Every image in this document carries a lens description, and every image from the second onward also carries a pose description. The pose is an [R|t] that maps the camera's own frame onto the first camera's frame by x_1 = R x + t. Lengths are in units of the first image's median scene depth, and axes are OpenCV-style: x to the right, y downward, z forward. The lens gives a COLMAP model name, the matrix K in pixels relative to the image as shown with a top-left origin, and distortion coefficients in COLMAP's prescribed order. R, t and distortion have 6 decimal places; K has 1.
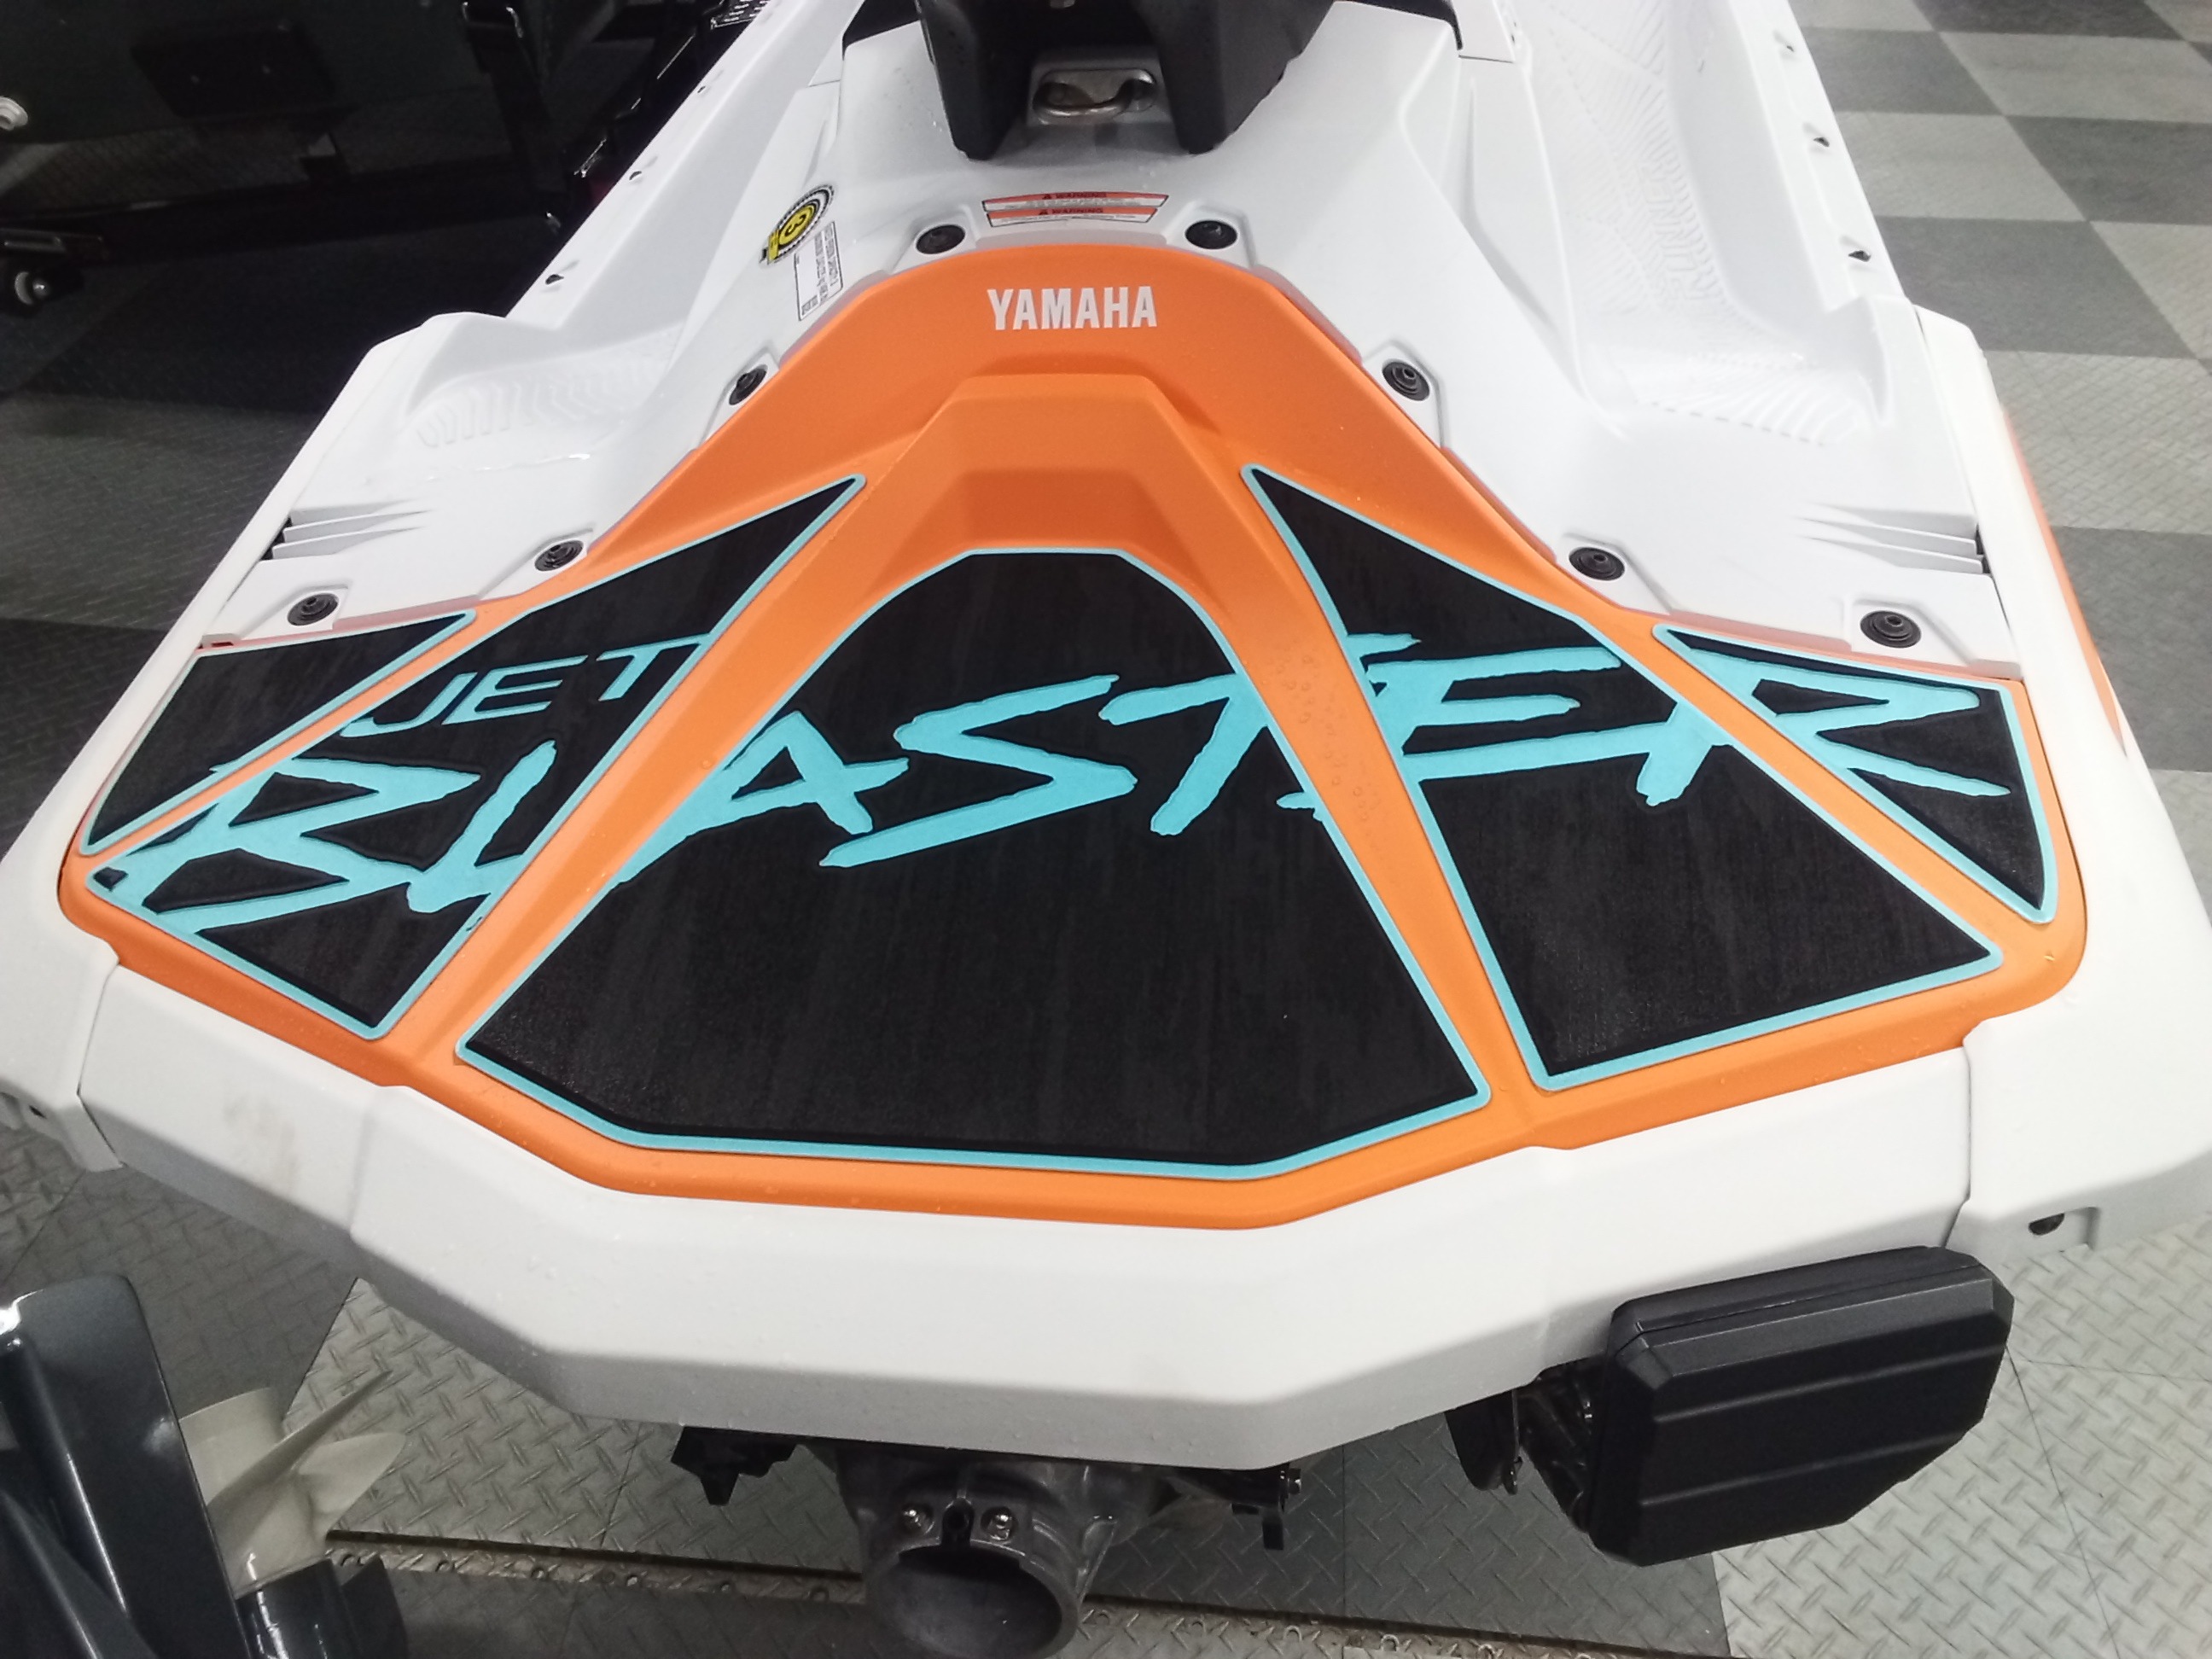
lens RADIAL K [[1746.3, 0, 1135.0], [0, 1746.3, 841.6], [0, 0, 1]] dist [-0.017121, 0.109344]
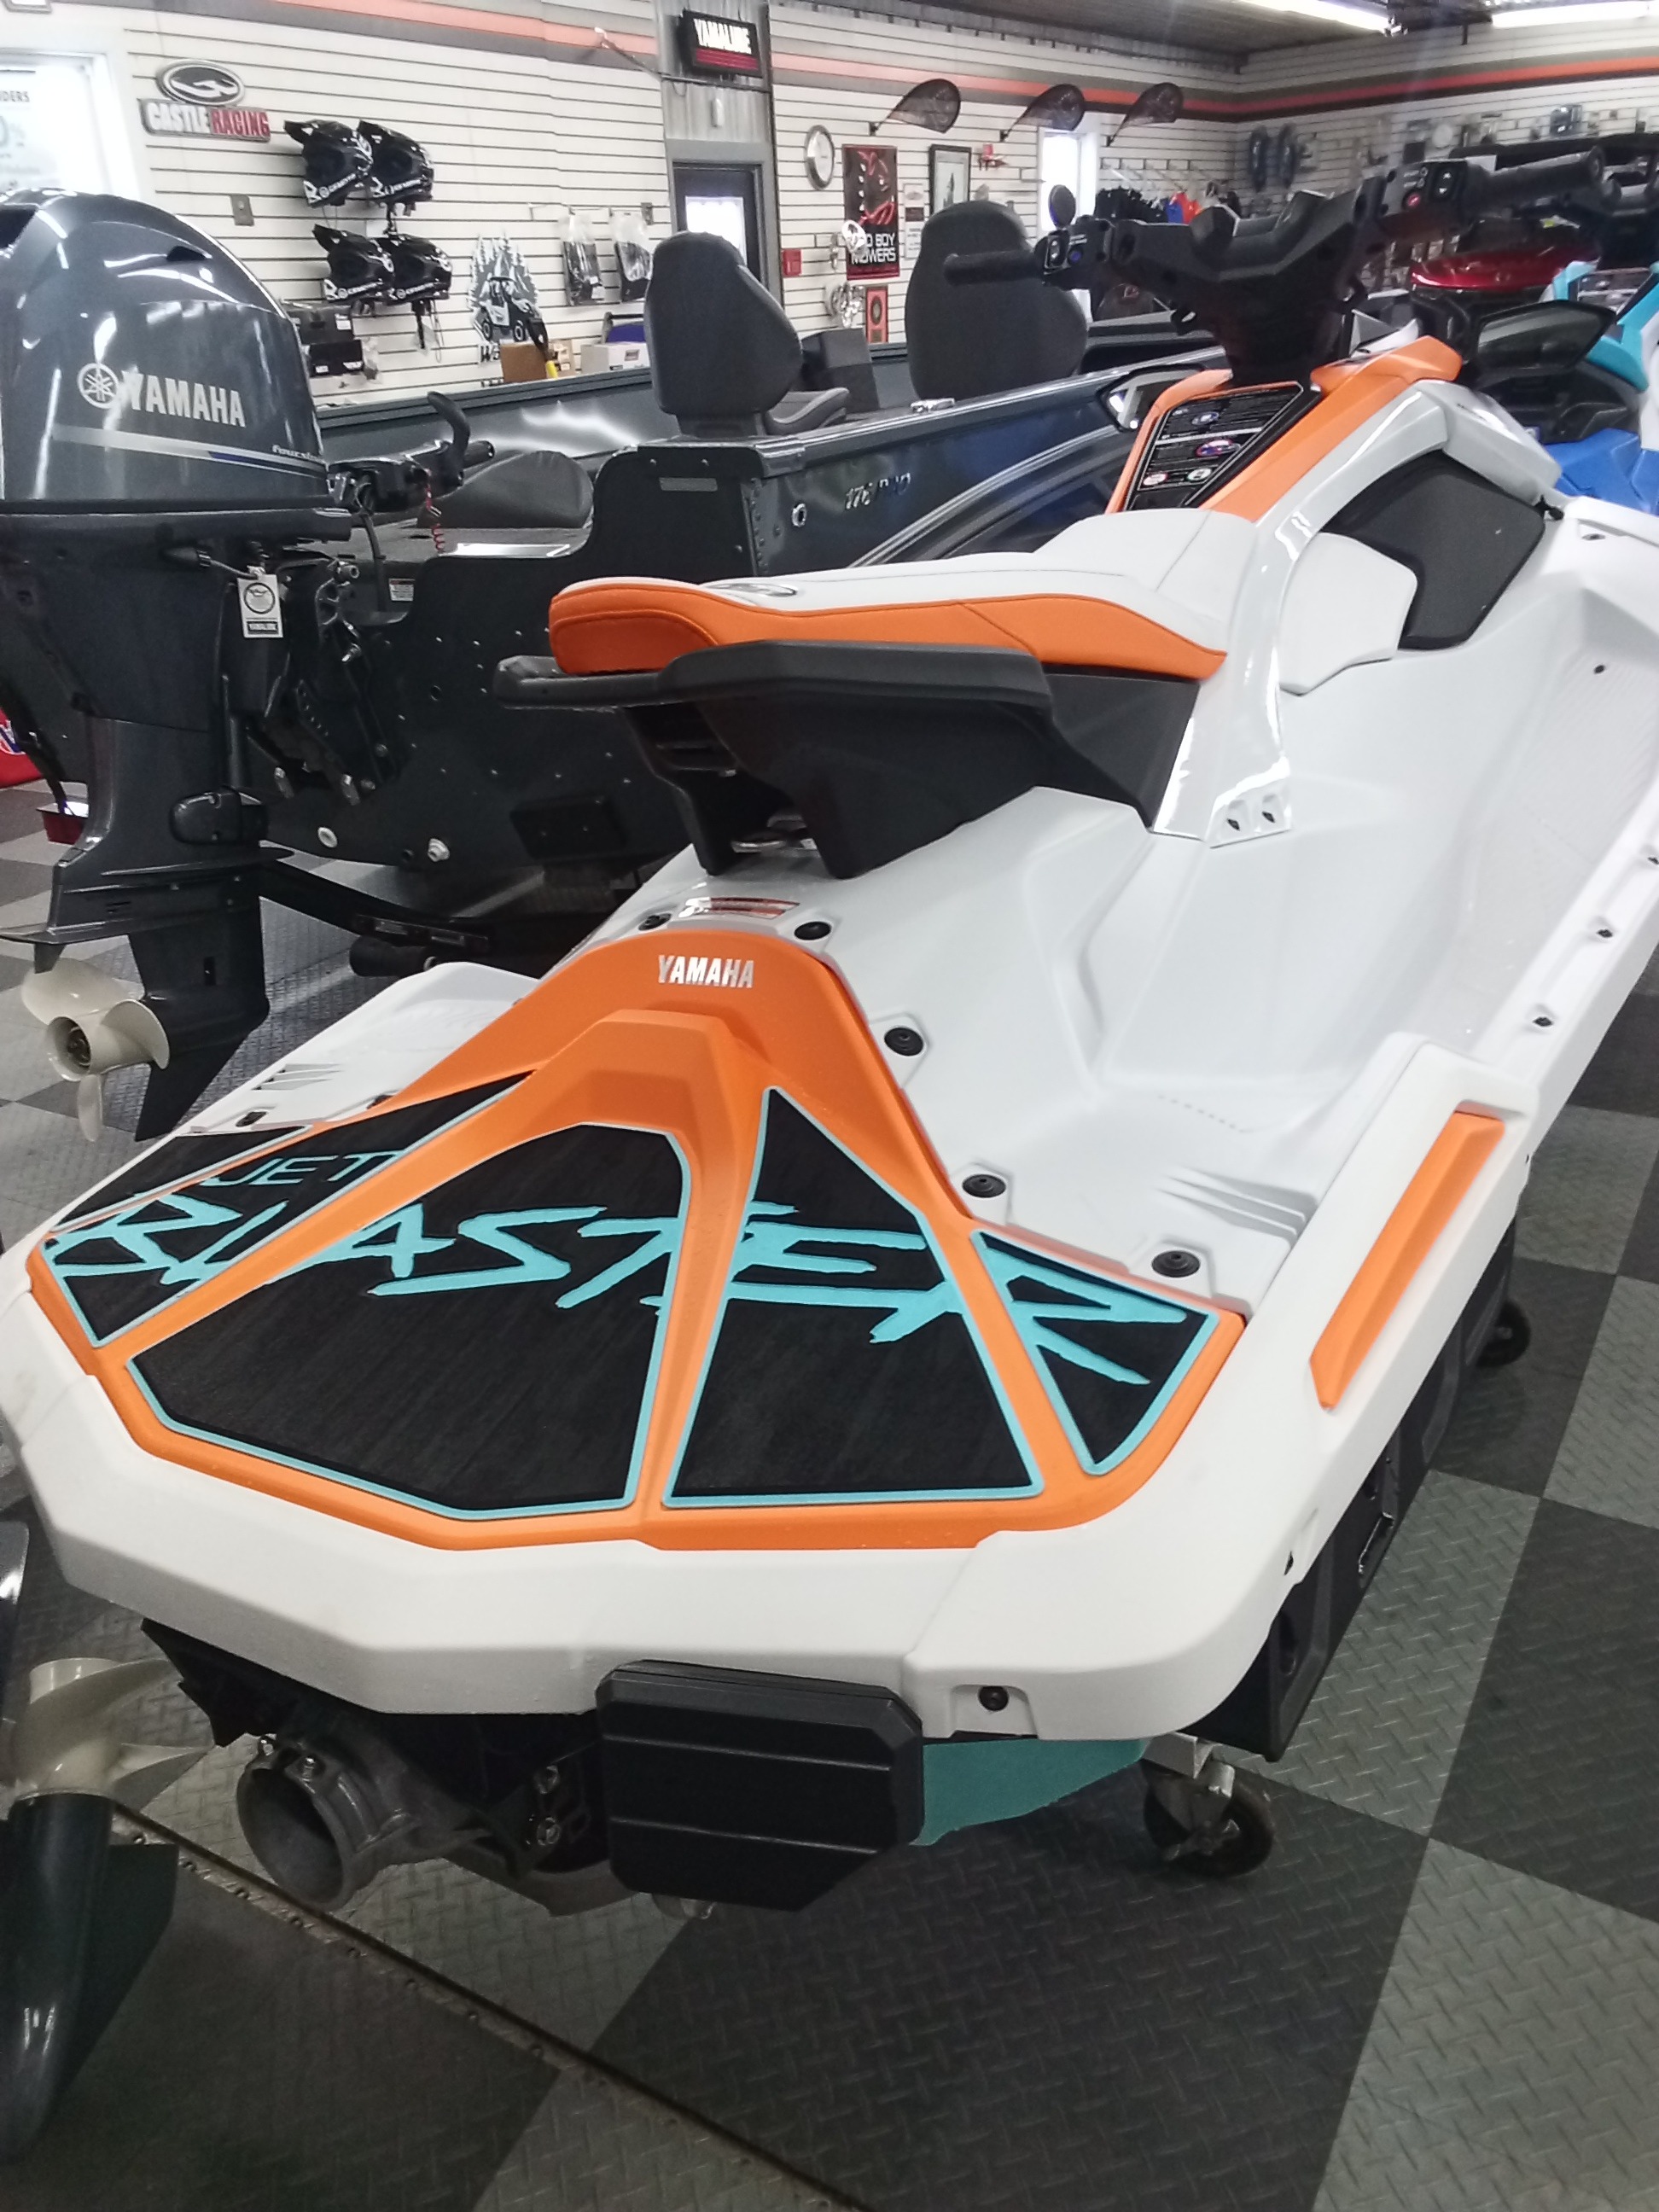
lens RADIAL K [[1746.3, 0, 818.6], [0, 1746.3, 1124.3], [0, 0, 1]] dist [-0.017121, 0.109344]
pose [[0.897933, 0.116323, -0.424482, 0.689613], [-0.225350, 0.949946, -0.216379, 0.100052], [0.378065, 0.289951, 0.879201, -0.176047]]
